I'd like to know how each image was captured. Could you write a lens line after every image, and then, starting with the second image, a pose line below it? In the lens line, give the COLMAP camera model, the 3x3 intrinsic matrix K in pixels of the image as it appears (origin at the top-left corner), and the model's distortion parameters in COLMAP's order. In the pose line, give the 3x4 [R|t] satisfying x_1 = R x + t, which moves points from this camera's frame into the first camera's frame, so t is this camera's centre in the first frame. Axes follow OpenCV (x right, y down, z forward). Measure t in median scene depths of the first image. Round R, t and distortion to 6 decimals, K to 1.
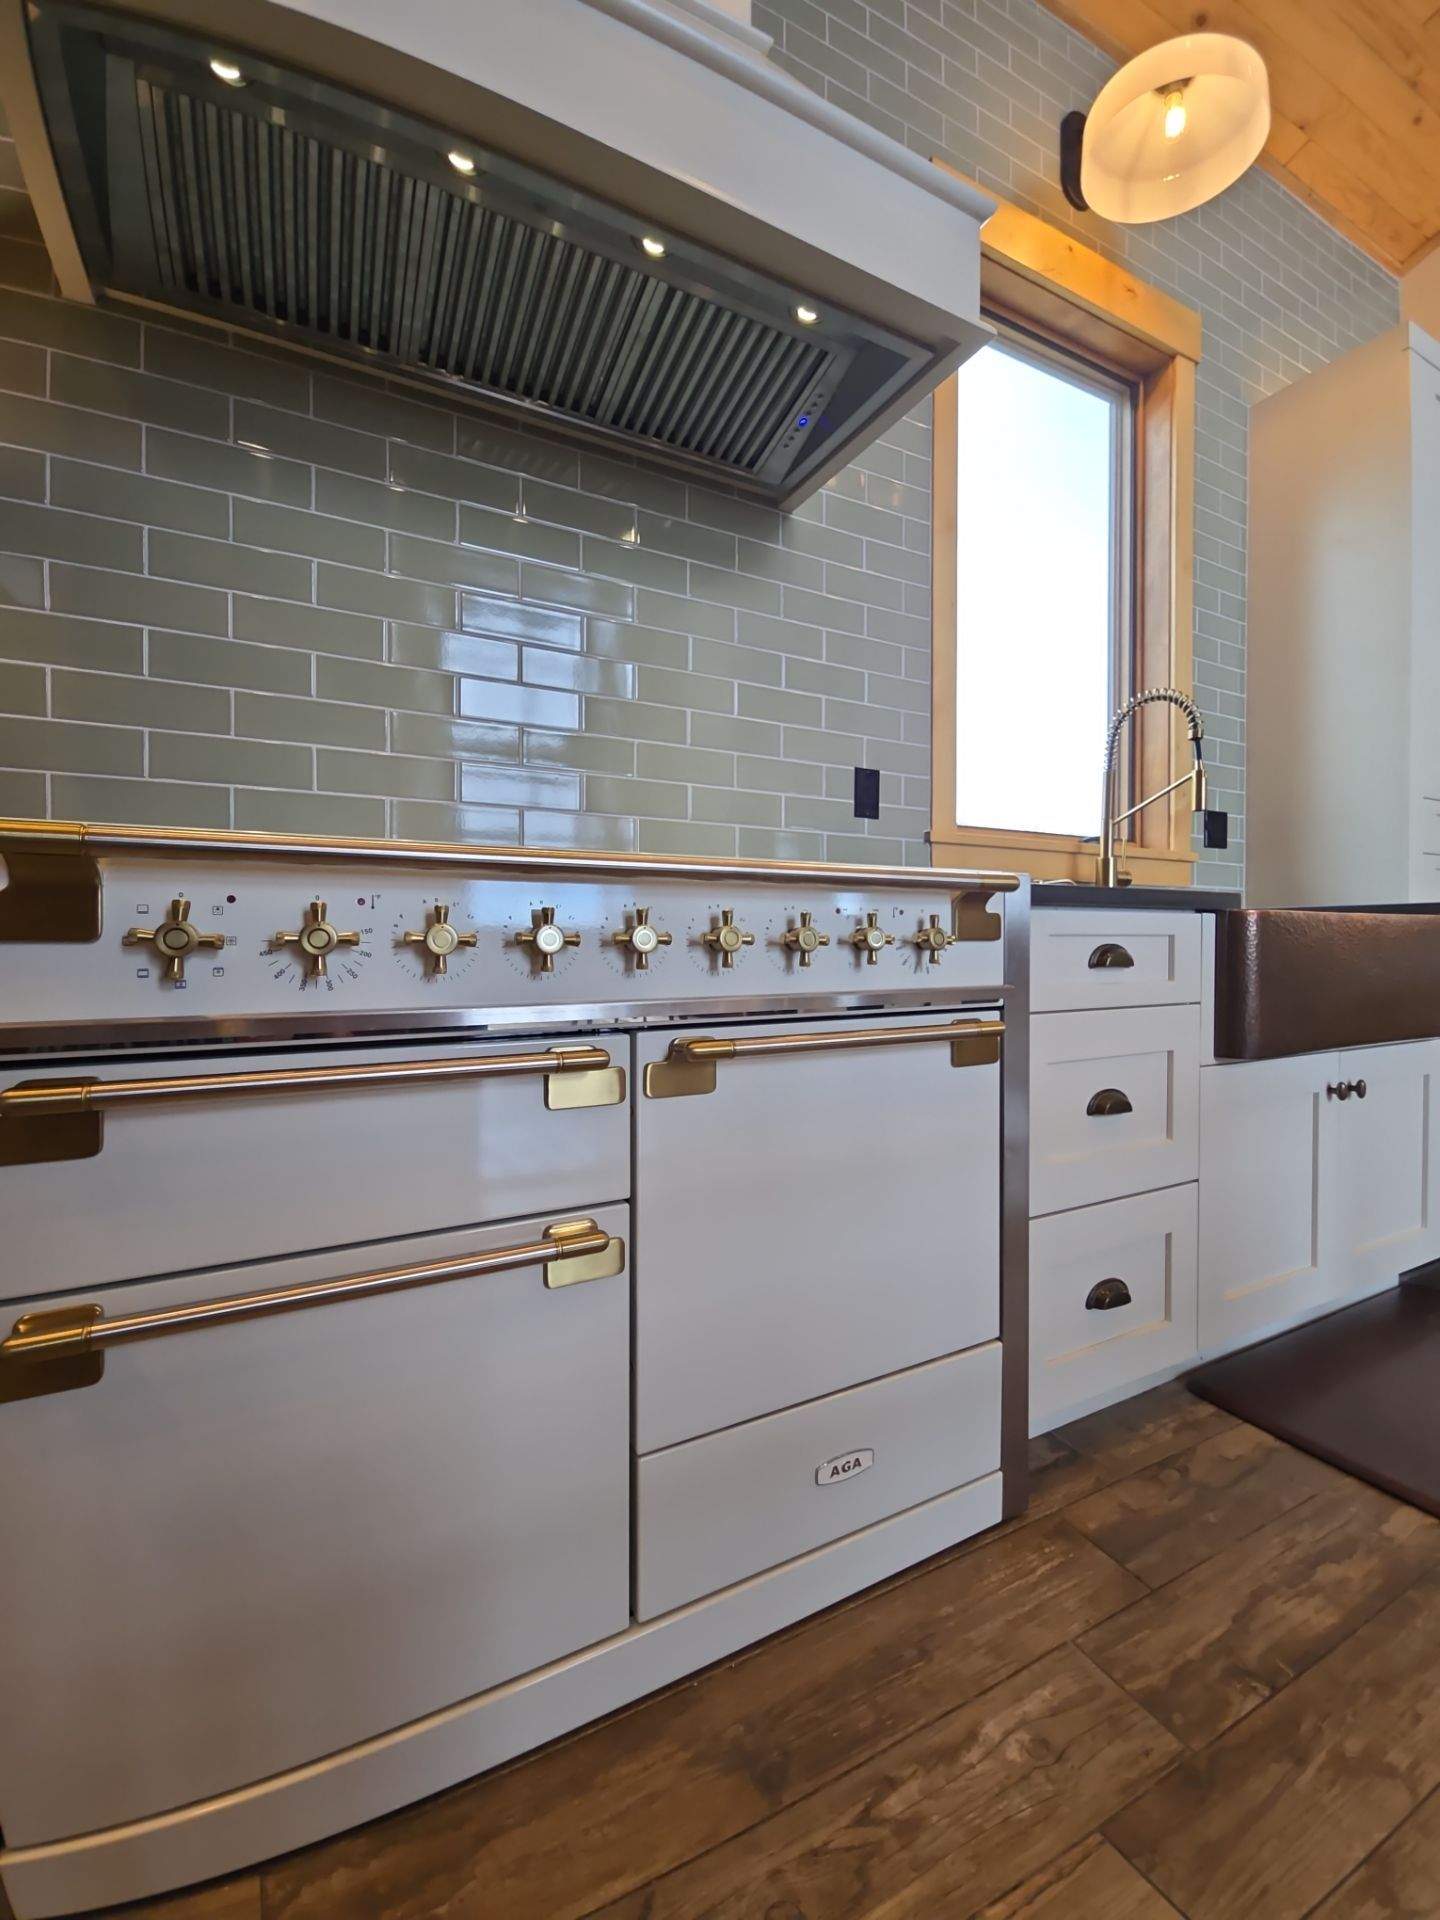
lens RADIAL K [[782.5, 0, 719.8], [0, 782.5, 942.2], [0, 0, 1]] dist [0.011376, -0.007544]
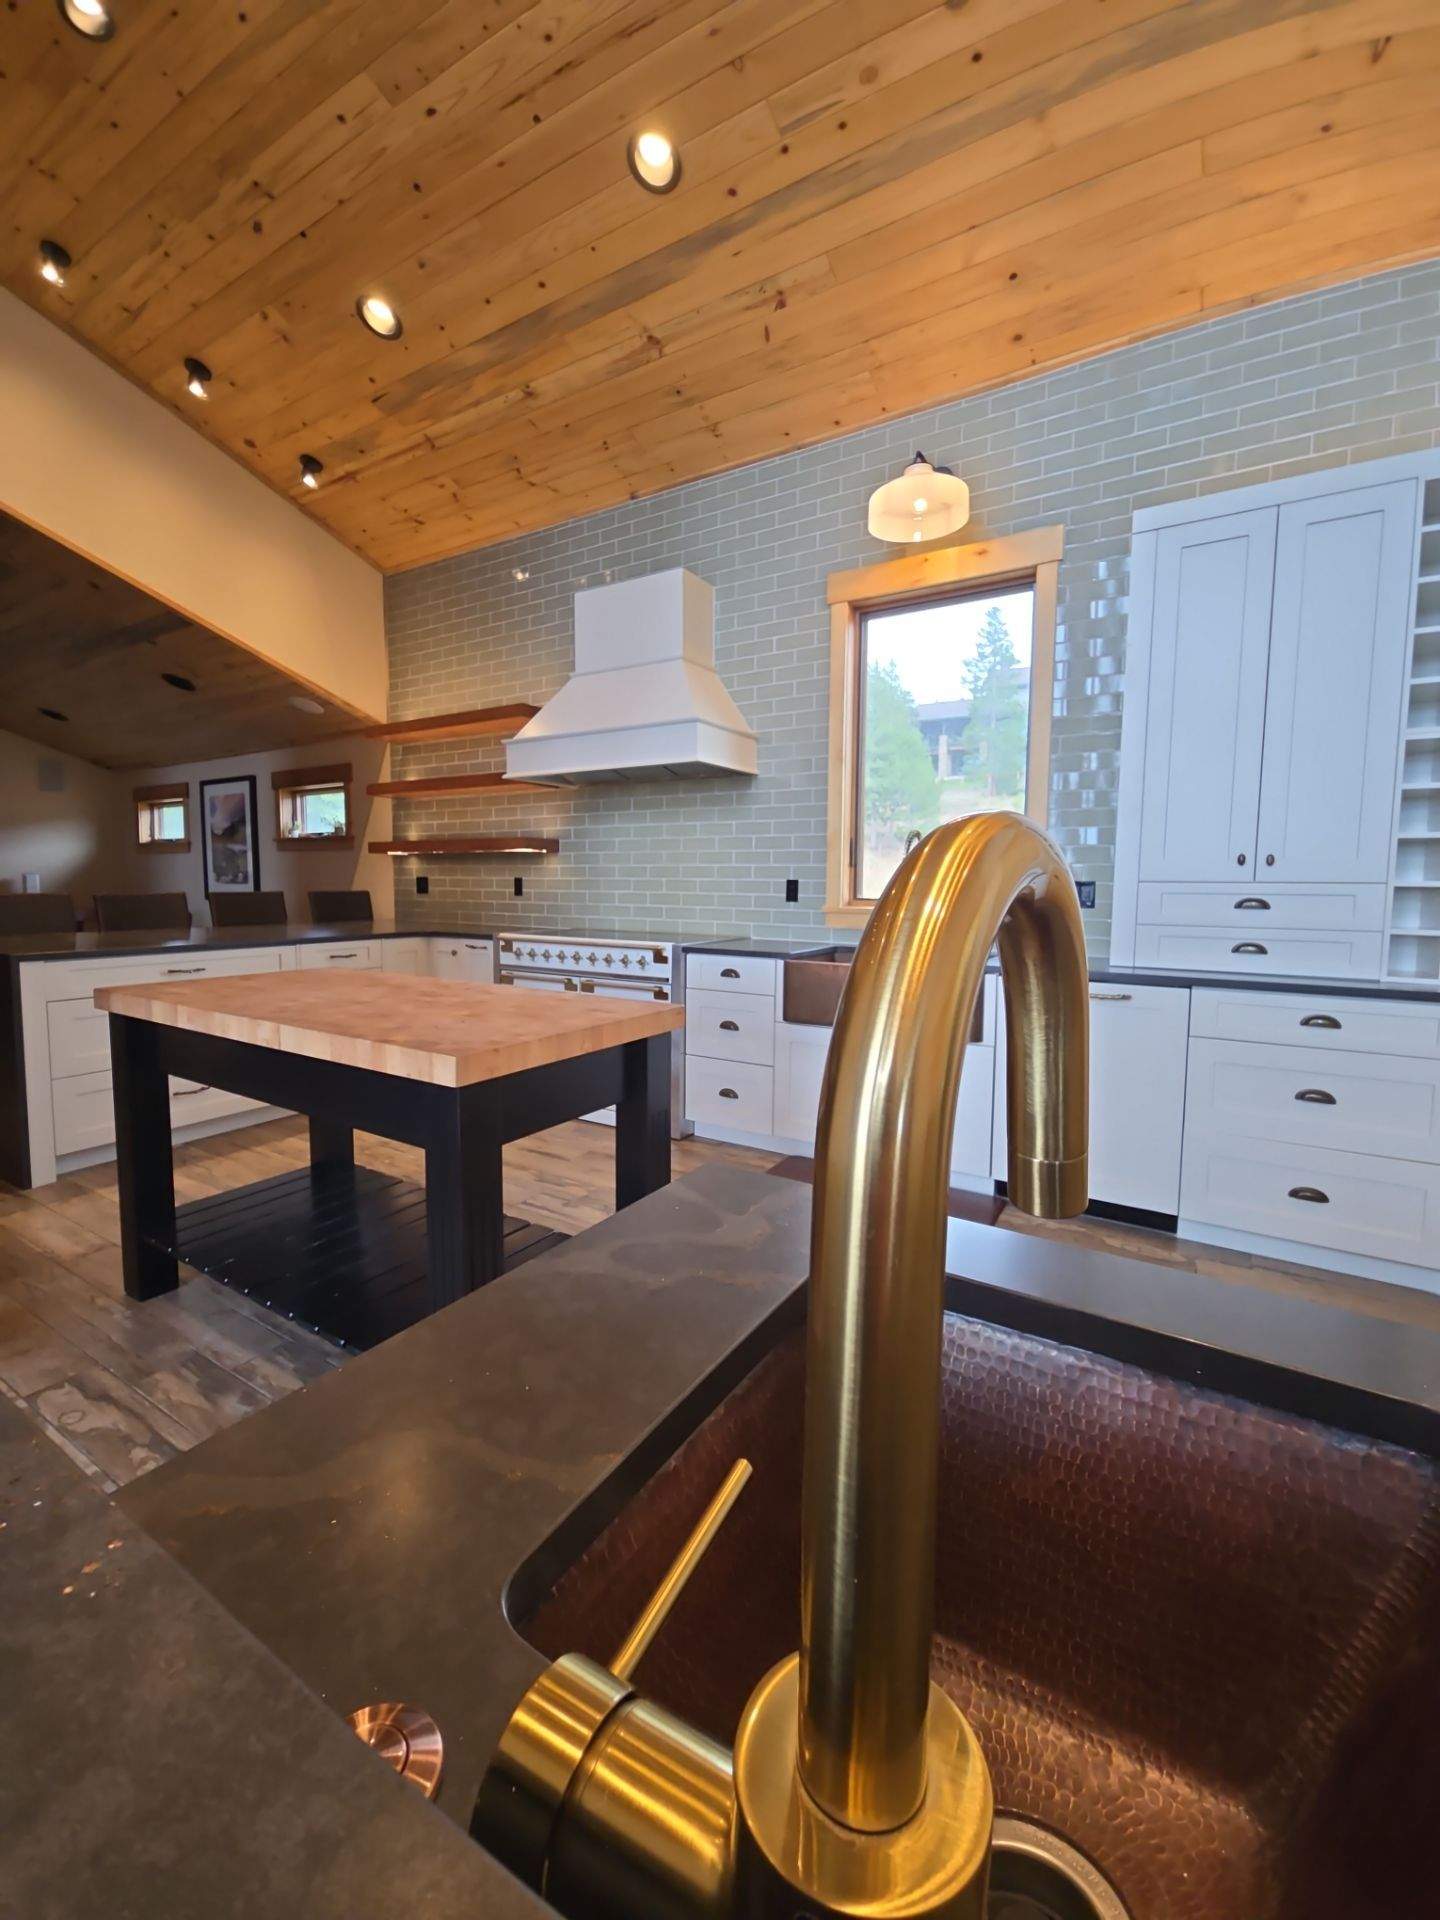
lens RADIAL K [[782.5, 0, 716.8], [0, 782.5, 938.6], [0, 0, 1]] dist [0.011376, -0.007544]
pose [[0.516993, 0.064036, -0.853591, 2.831070], [-0.013690, 0.997689, 0.066554, -0.286972], [0.855880, -0.022722, 0.516675, -0.462962]]
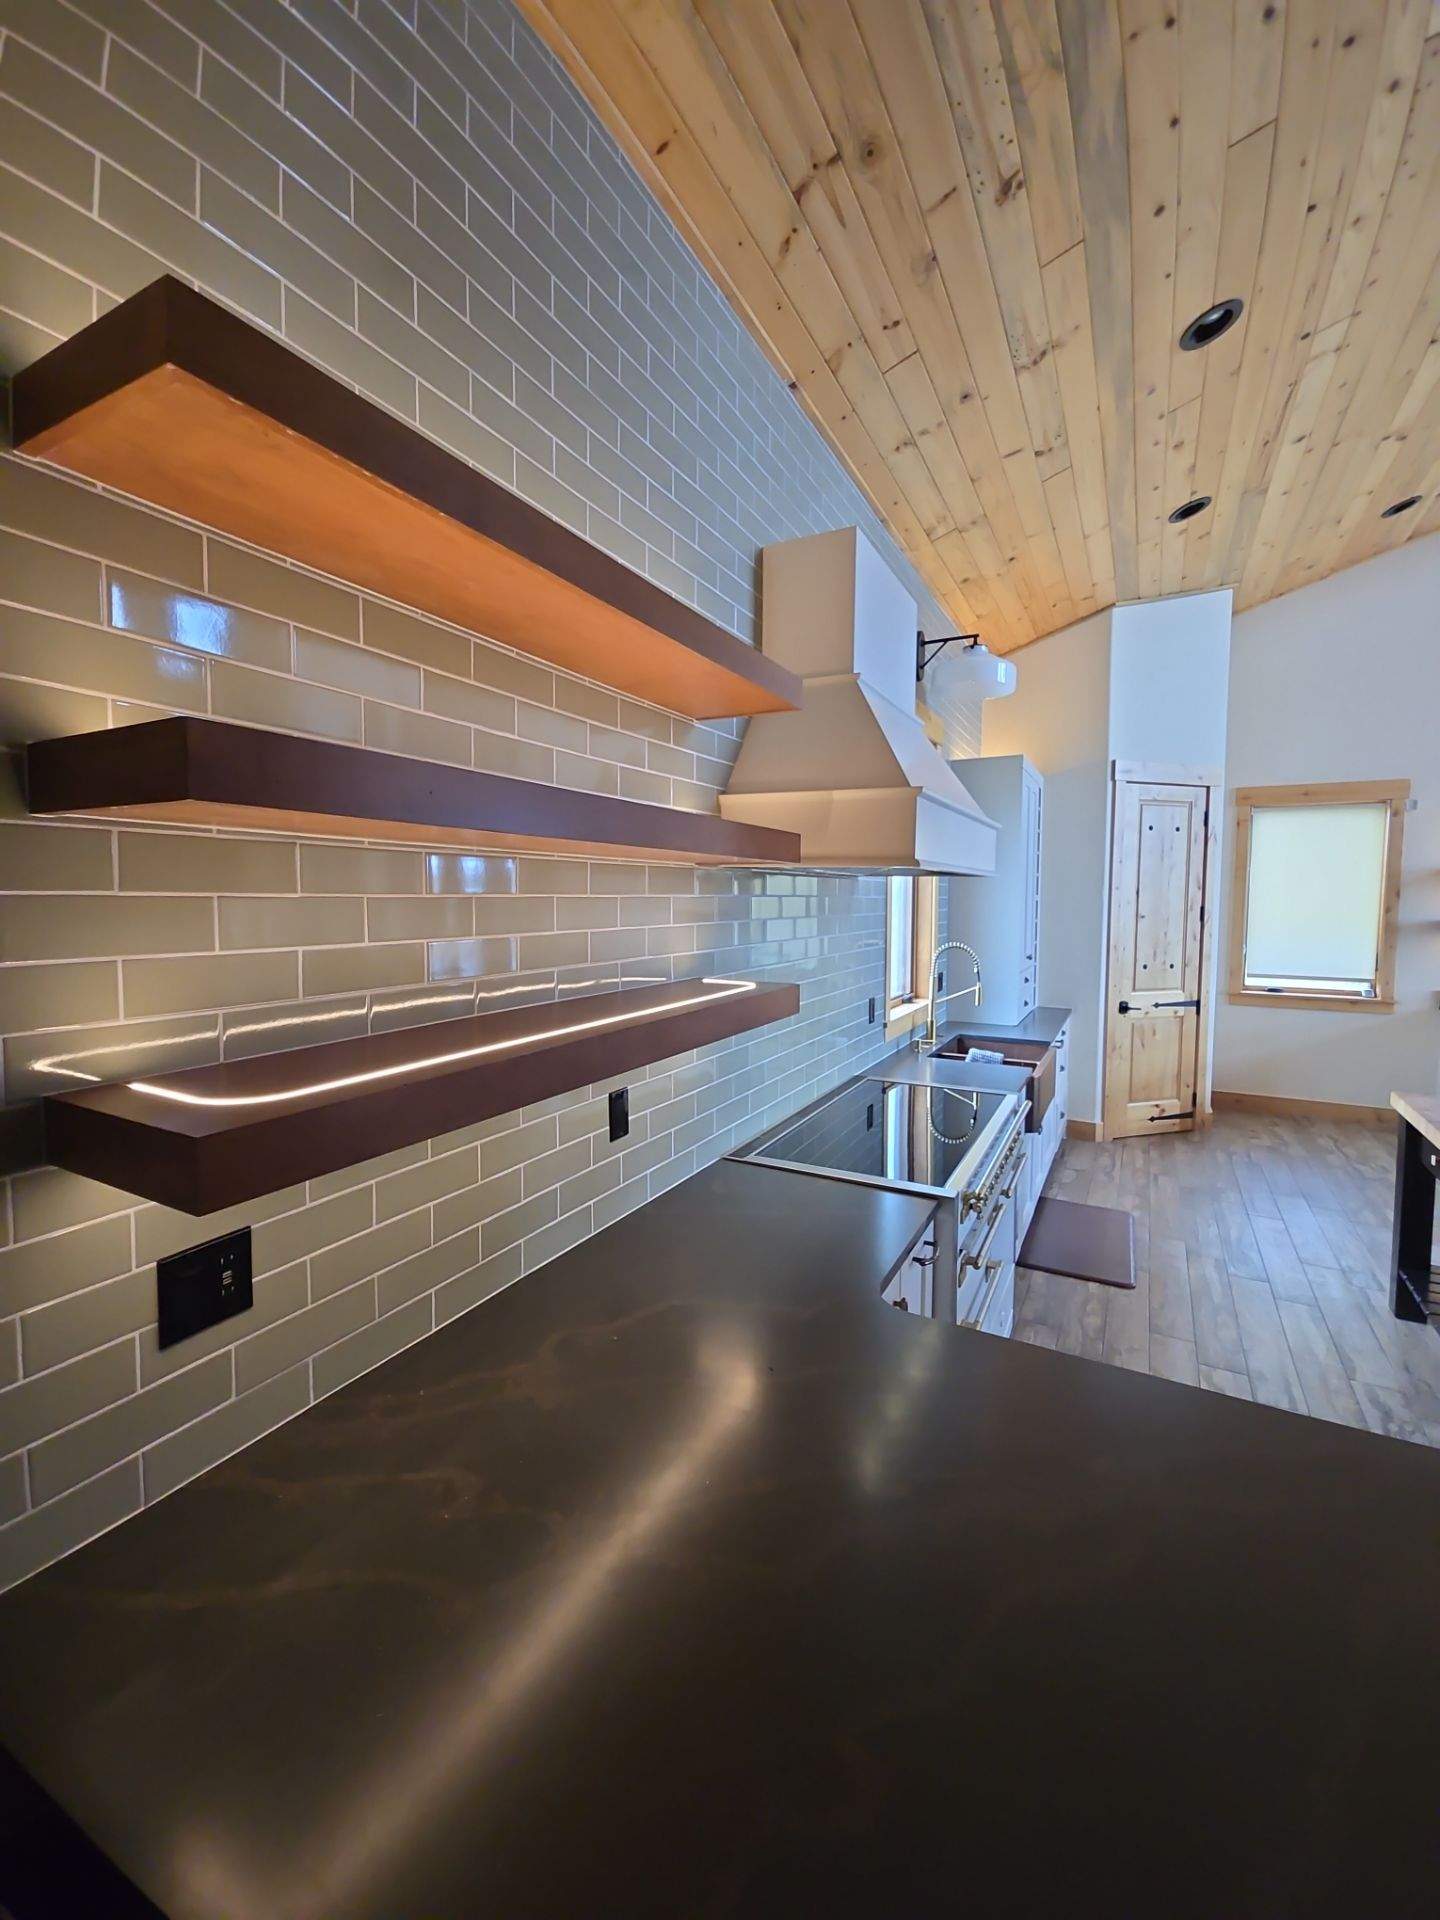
lens RADIAL K [[782.5, 0, 717.8], [0, 782.5, 942.6], [0, 0, 1]] dist [0.011376, -0.007544]
pose [[0.827746, -0.032388, 0.560168, -1.756558], [0.002509, 0.998536, 0.054026, -0.671499], [-0.561098, -0.043314, 0.826616, -0.567475]]
